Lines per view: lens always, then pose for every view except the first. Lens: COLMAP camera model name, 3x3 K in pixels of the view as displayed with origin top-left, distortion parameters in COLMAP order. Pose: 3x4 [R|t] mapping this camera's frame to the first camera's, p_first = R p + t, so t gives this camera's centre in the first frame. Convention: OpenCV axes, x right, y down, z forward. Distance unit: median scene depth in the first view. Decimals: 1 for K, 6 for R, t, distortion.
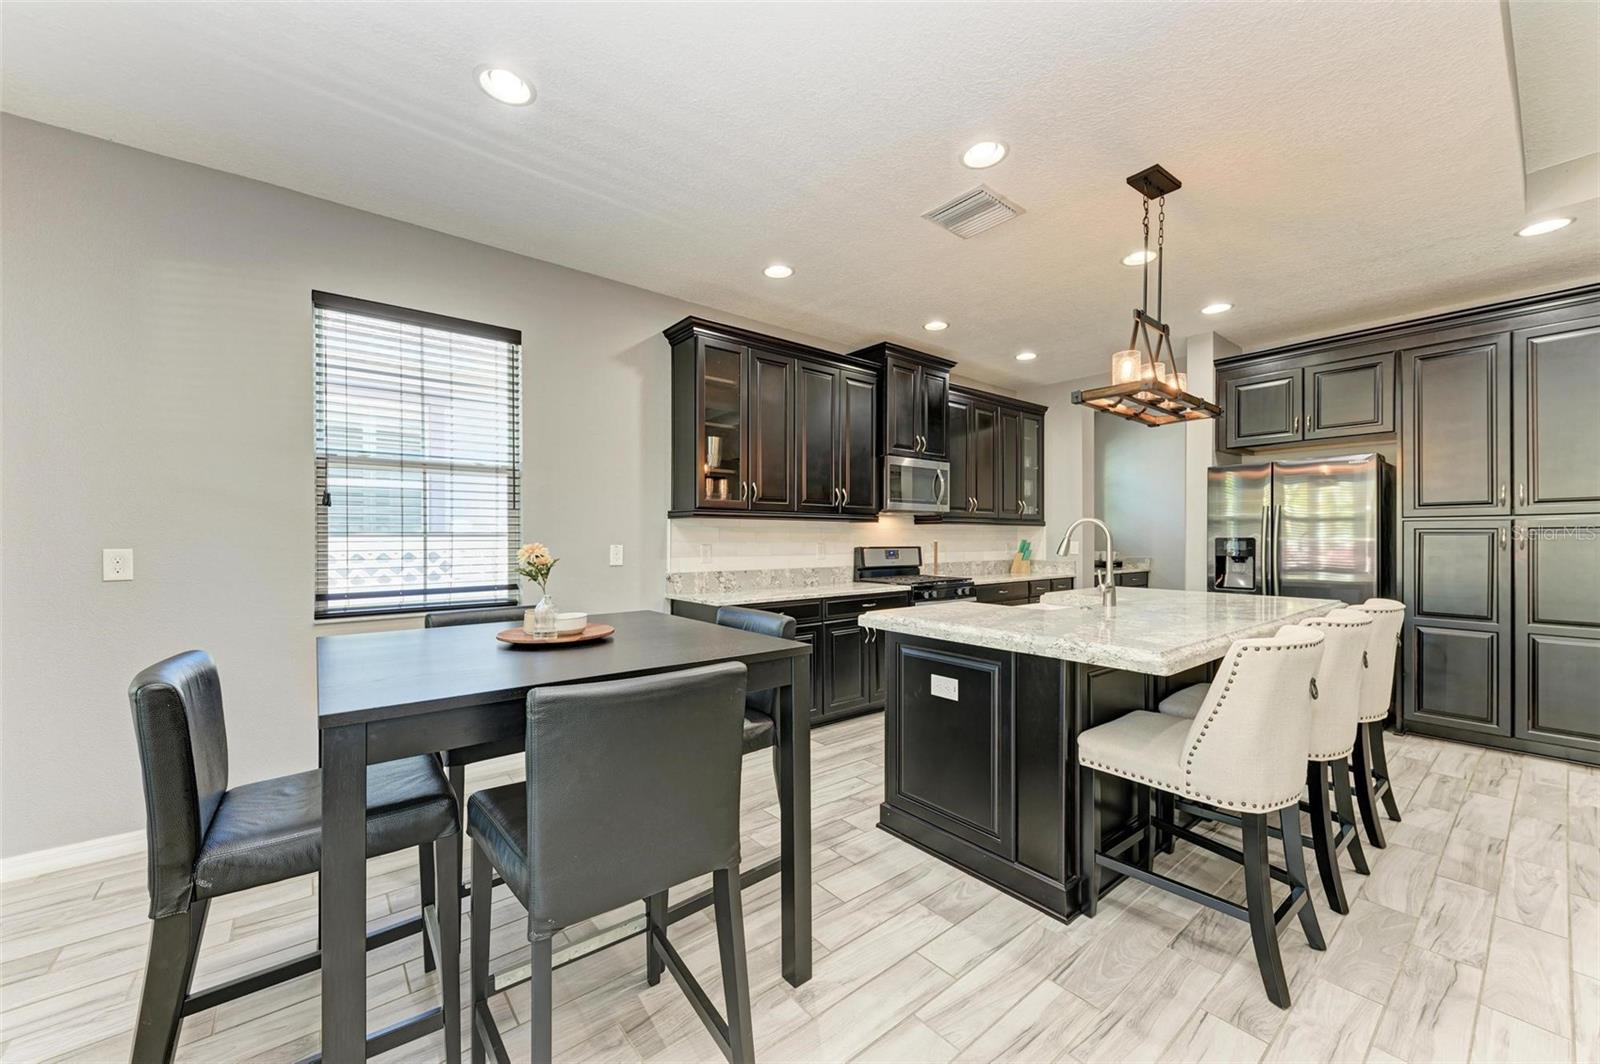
lens RADIAL K [[605.9, 0, 801.6], [0, 605.9, 539.9], [0, 0, 1]] dist [0.018490, -0.005108]
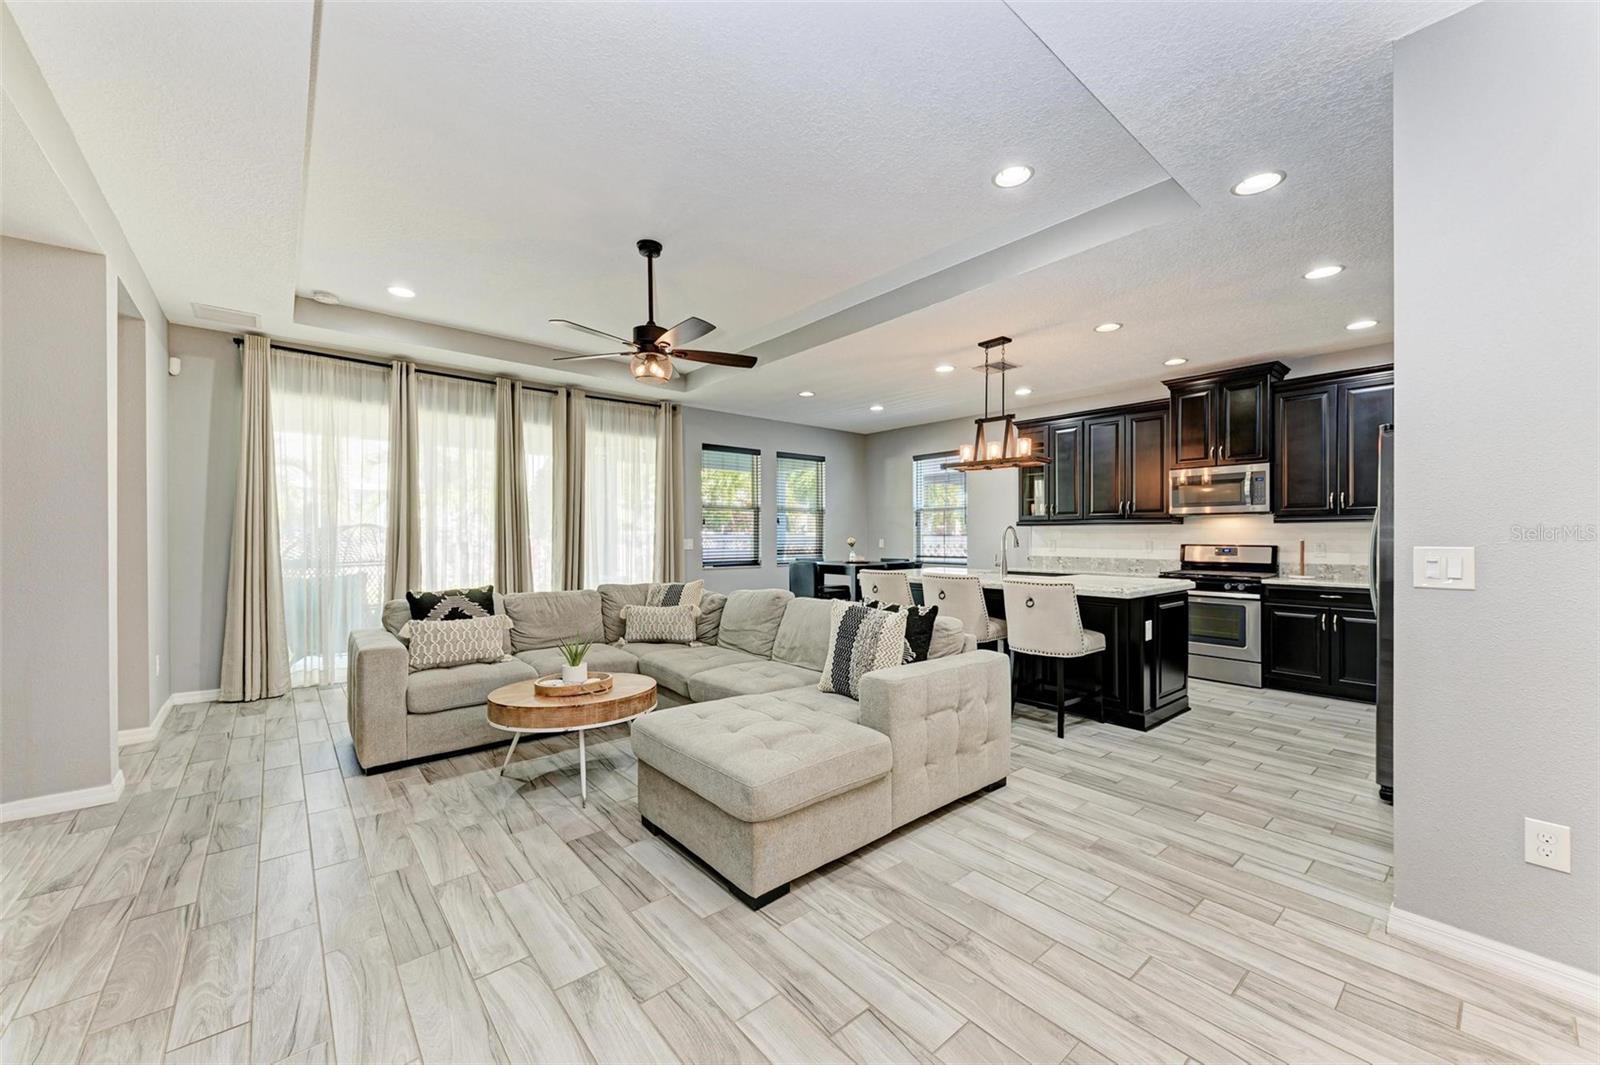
lens RADIAL K [[607.5, 0, 800.4], [0, 607.5, 538.7], [0, 0, 1]] dist [0.017065, -0.004578]
pose [[0.026160, 0.001906, -0.999656, 1.670225], [-0.005414, 0.999984, 0.001765, 0.003265], [0.999643, 0.005366, 0.026170, 0.263652]]
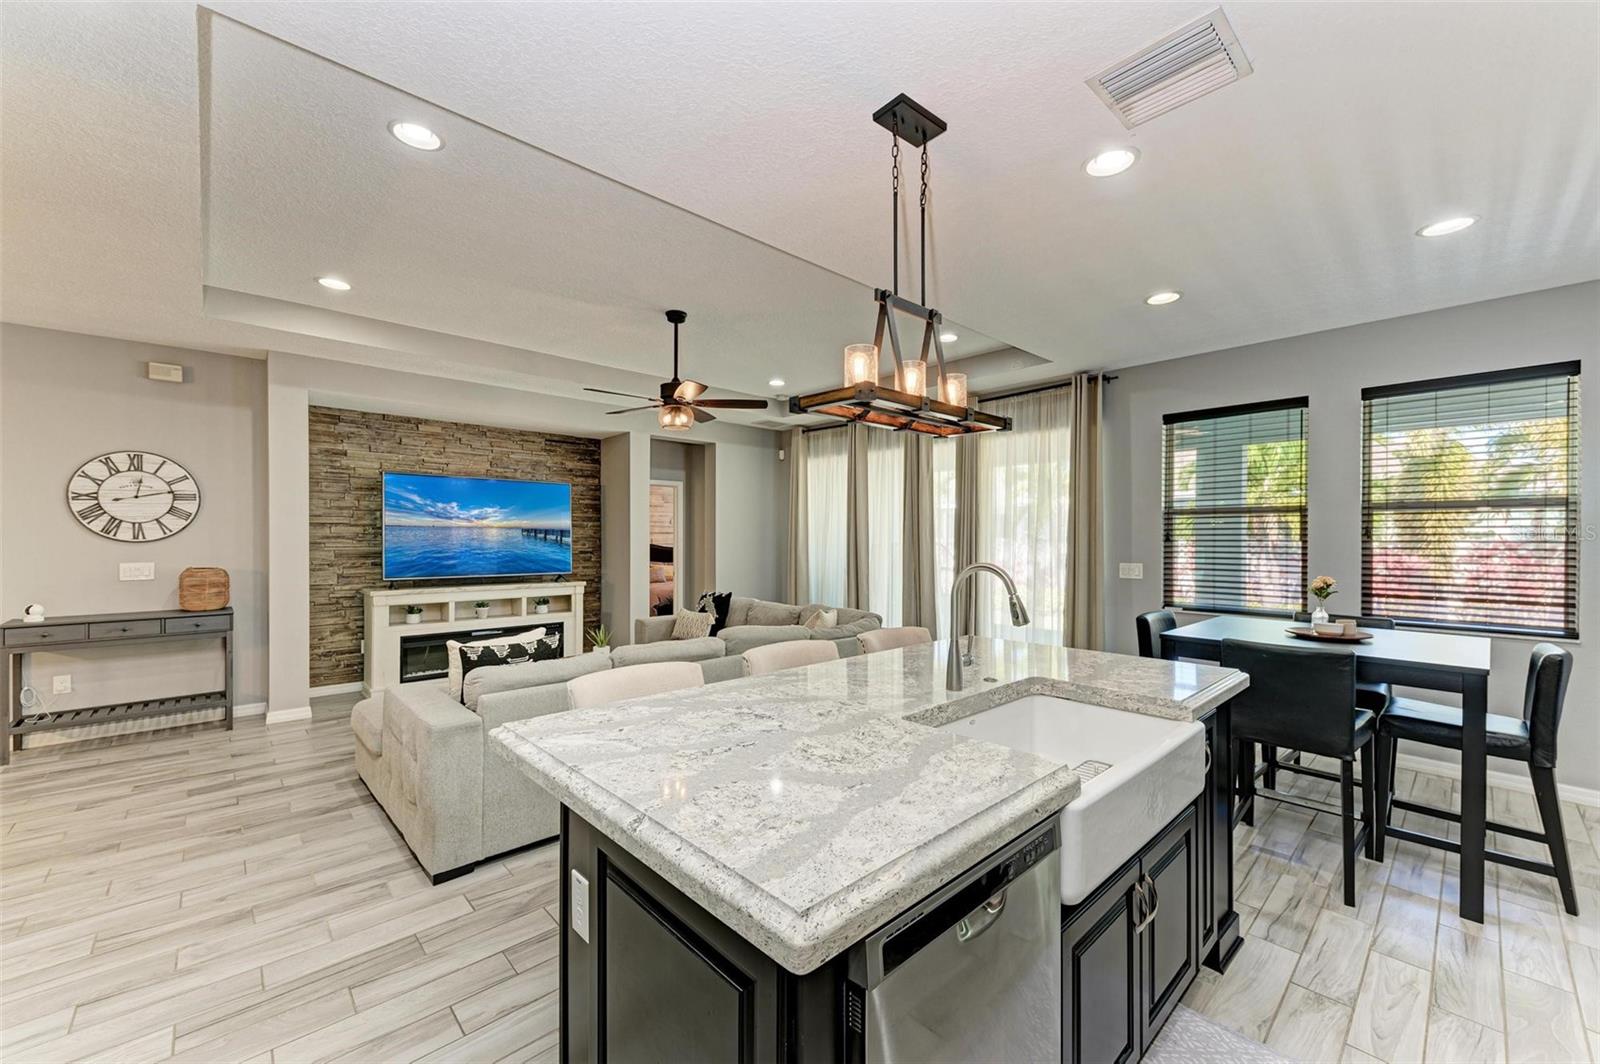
lens RADIAL K [[626.3, 0, 800.2], [0, 626.3, 540.9], [0, 0, 1]] dist [0.019082, -0.005729]
pose [[-0.997439, -0.002953, -0.071464, 0.538285], [-0.003668, 0.999945, 0.009872, -0.047752], [0.071431, 0.010108, -0.997394, 1.250230]]
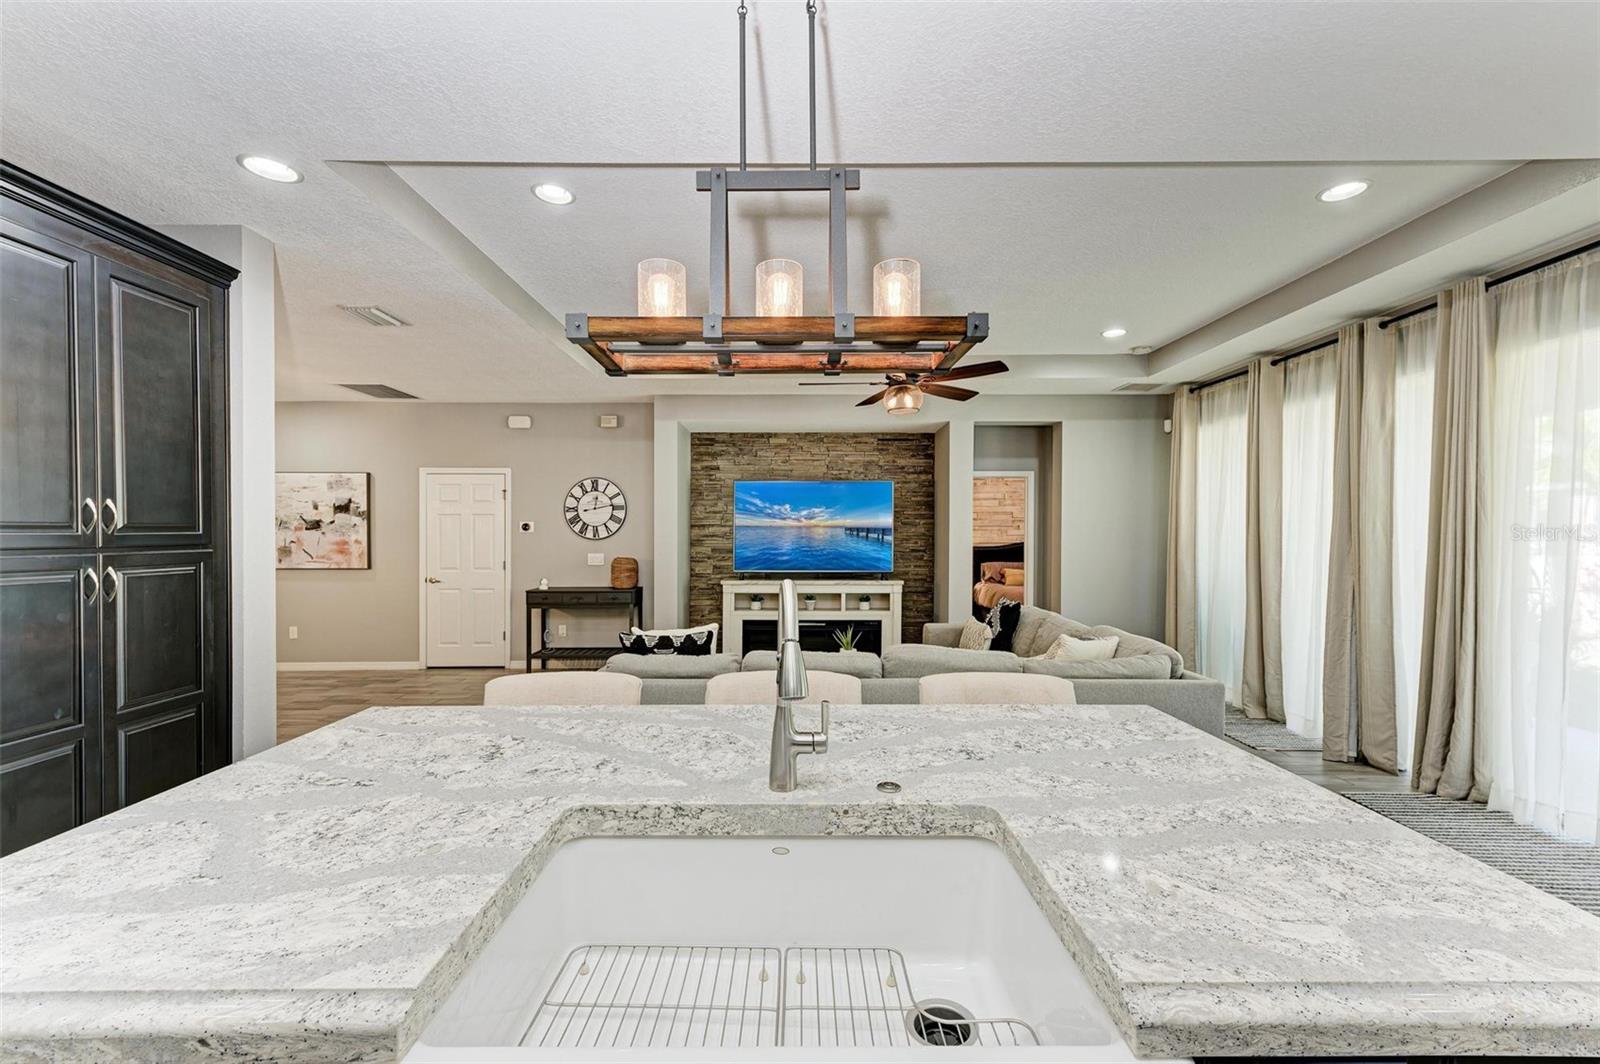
lens RADIAL K [[629.0, 0, 797.0], [0, 629.0, 536.6], [0, 0, 1]] dist [0.020434, -0.000006]
pose [[-0.779622, -0.002915, 0.626244, 0.165505], [0.002237, 0.999970, 0.007439, -0.048268], [-0.626246, 0.007200, -0.779592, 0.981135]]
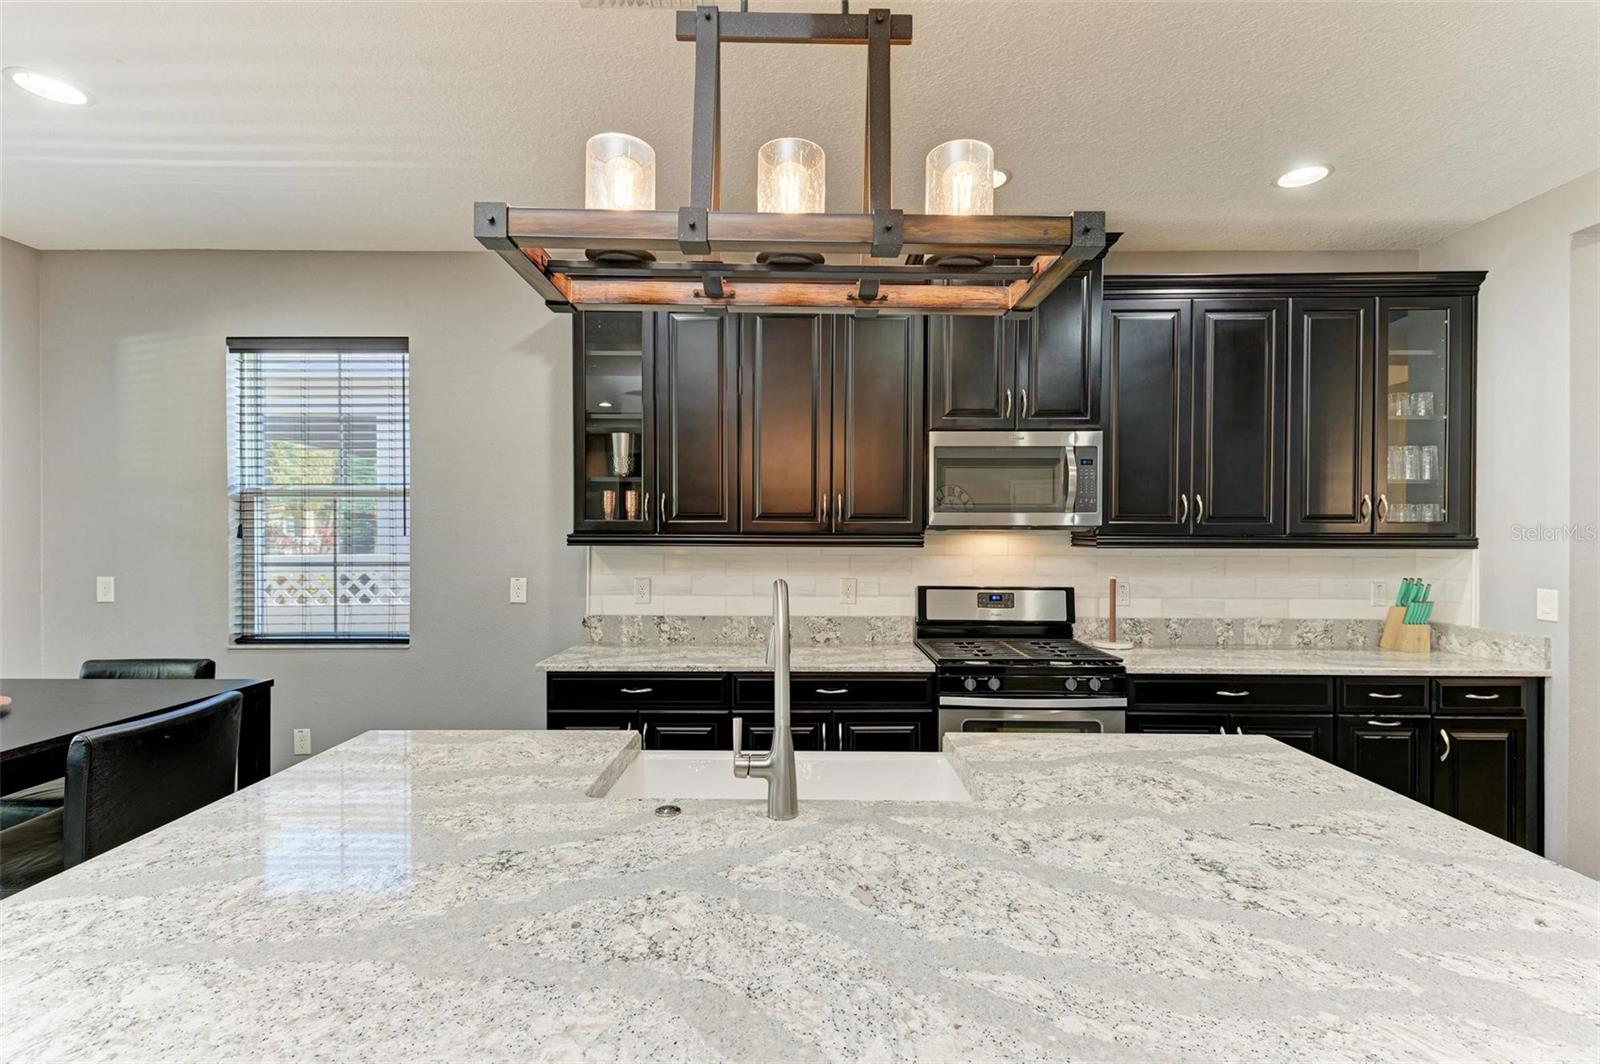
lens RADIAL K [[719.0, 0, 799.5], [0, 719.0, 540.1], [0, 0, 1]] dist [0.021985, -0.008782]
pose [[0.770822, 0.006832, -0.637014, 0.589009], [-0.004797, 0.999976, 0.004921, -0.047233], [0.637032, -0.000737, 0.770837, 0.484800]]
